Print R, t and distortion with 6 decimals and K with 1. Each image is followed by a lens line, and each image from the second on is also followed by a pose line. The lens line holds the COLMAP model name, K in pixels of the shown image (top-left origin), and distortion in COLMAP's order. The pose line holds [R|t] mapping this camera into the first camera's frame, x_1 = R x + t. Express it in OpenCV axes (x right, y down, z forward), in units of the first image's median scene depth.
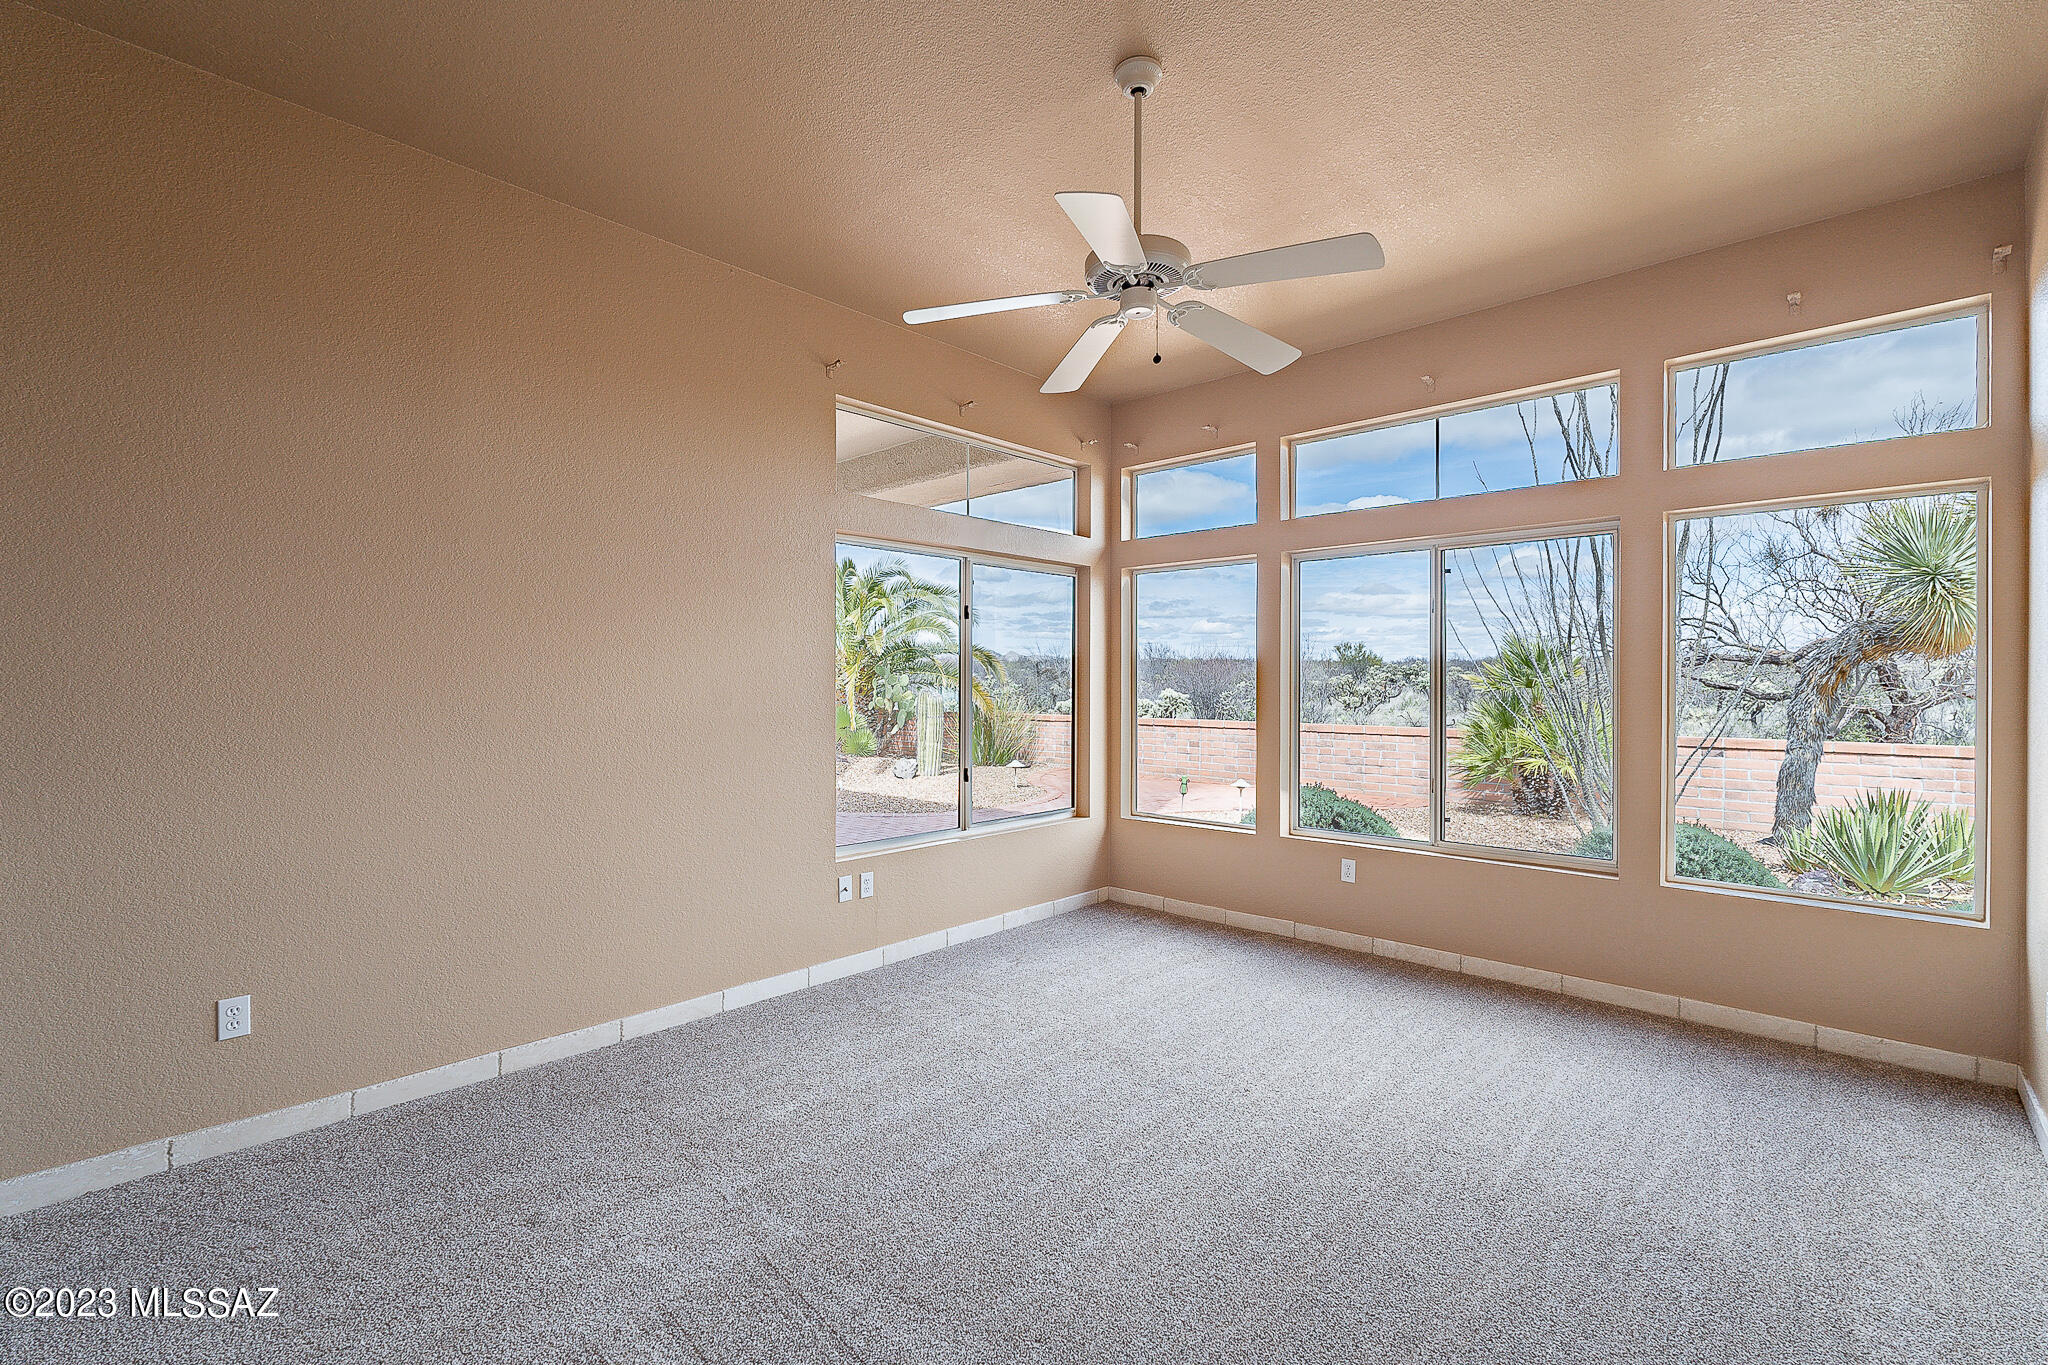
lens RADIAL K [[894.9, 0, 1017.4], [0, 894.9, 699.3], [0, 0, 1]] dist [-0.003007, -0.000215]
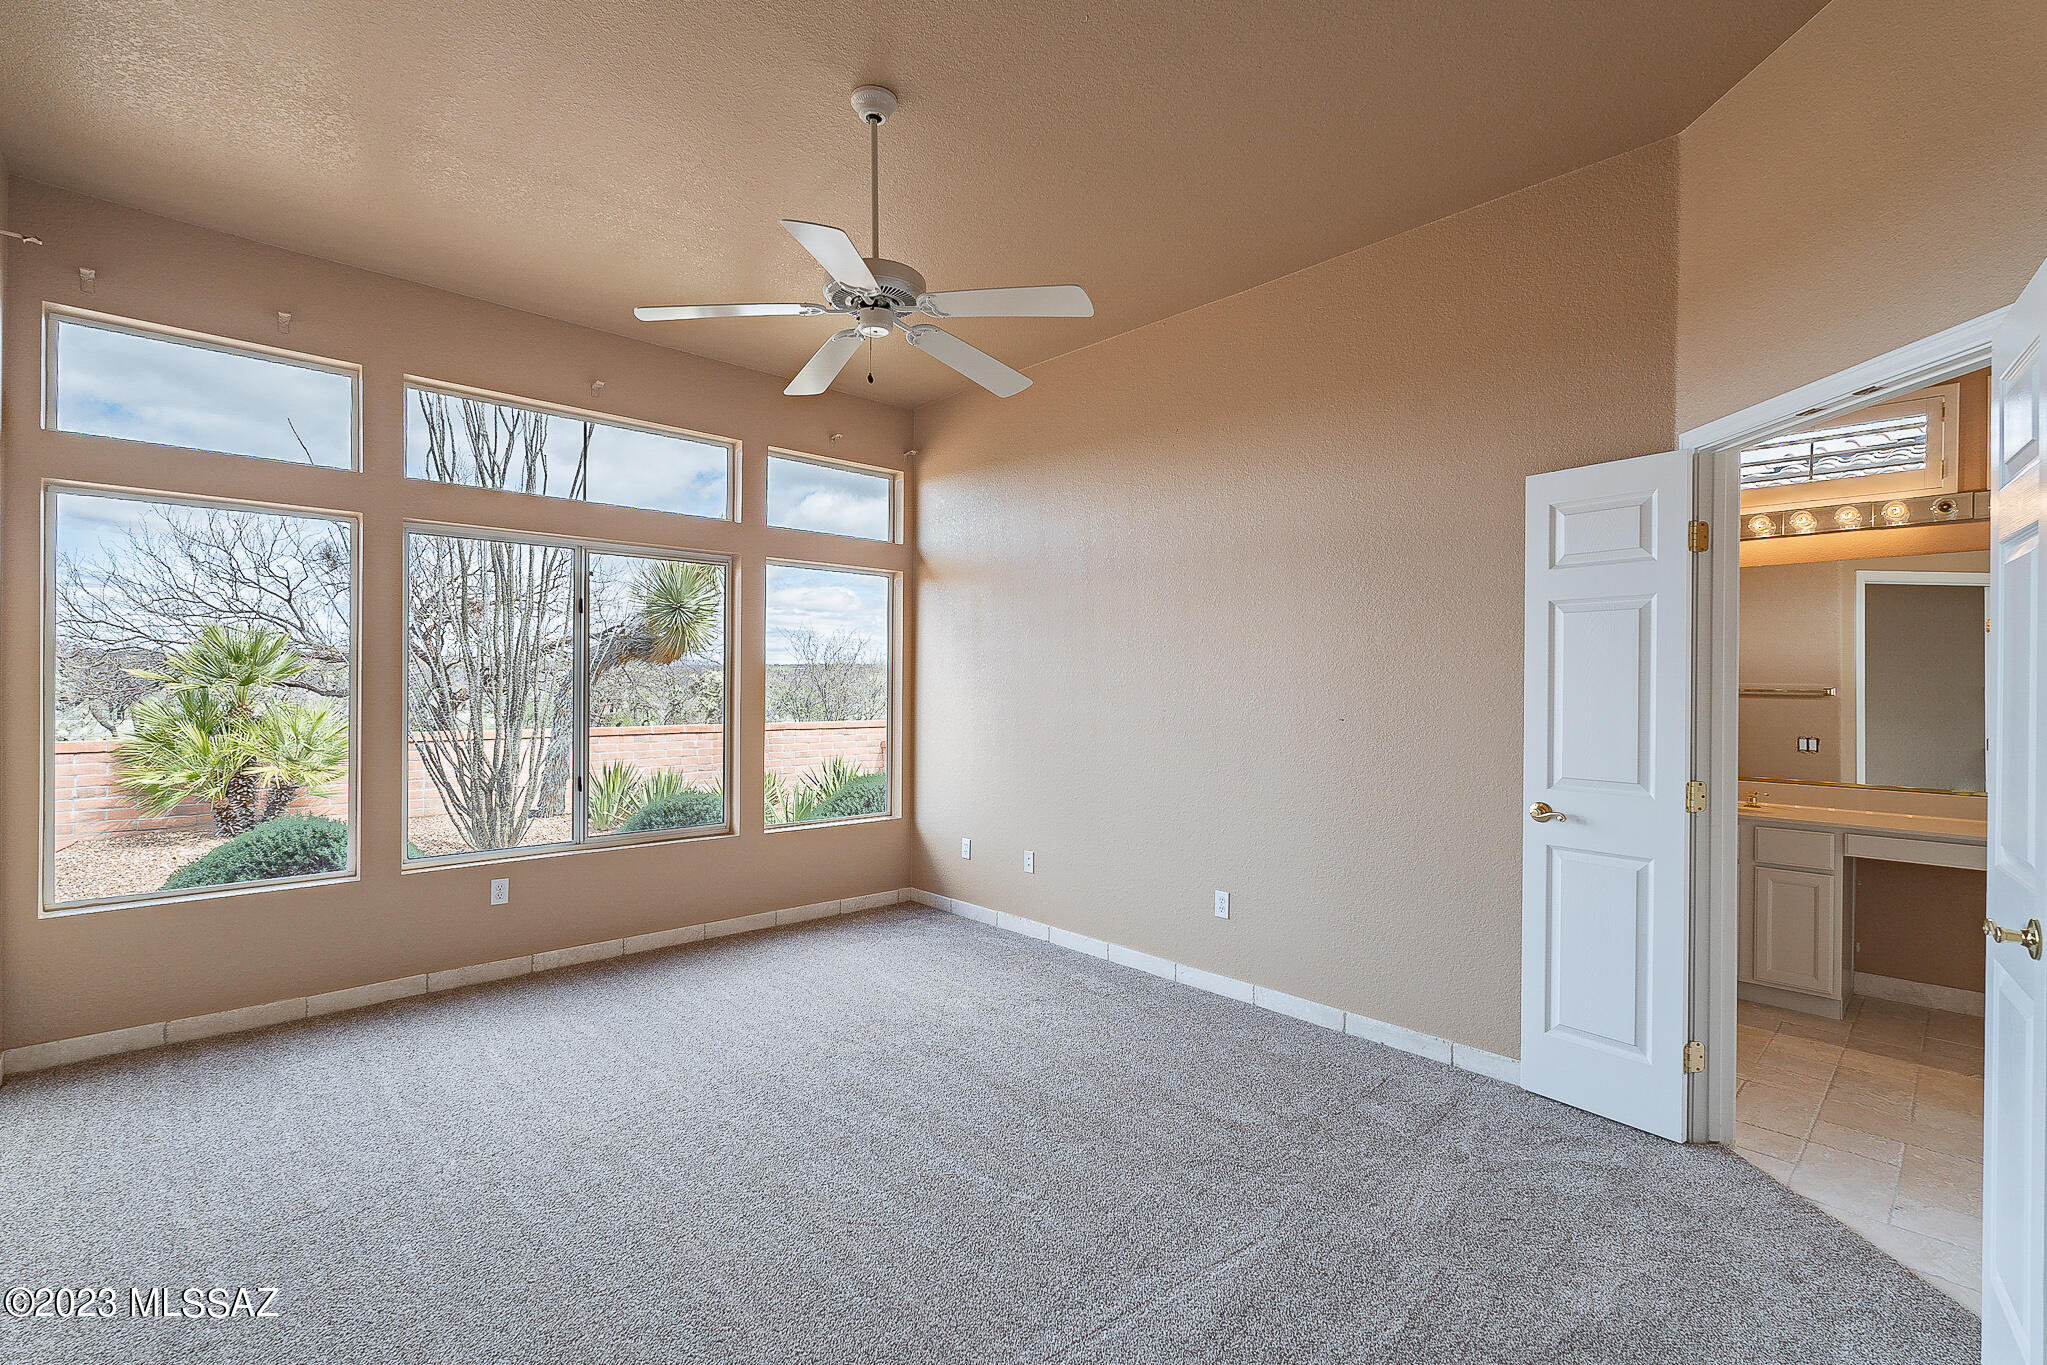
lens RADIAL K [[894.5, 0, 1026.6], [0, 894.5, 676.7], [0, 0, 1]] dist [-0.003007, -0.000215]
pose [[0.057096, 0.008797, 0.998330, -0.492316], [0.013201, 0.999867, -0.009565, -0.007068], [-0.998281, 0.013725, 0.056972, 0.418209]]
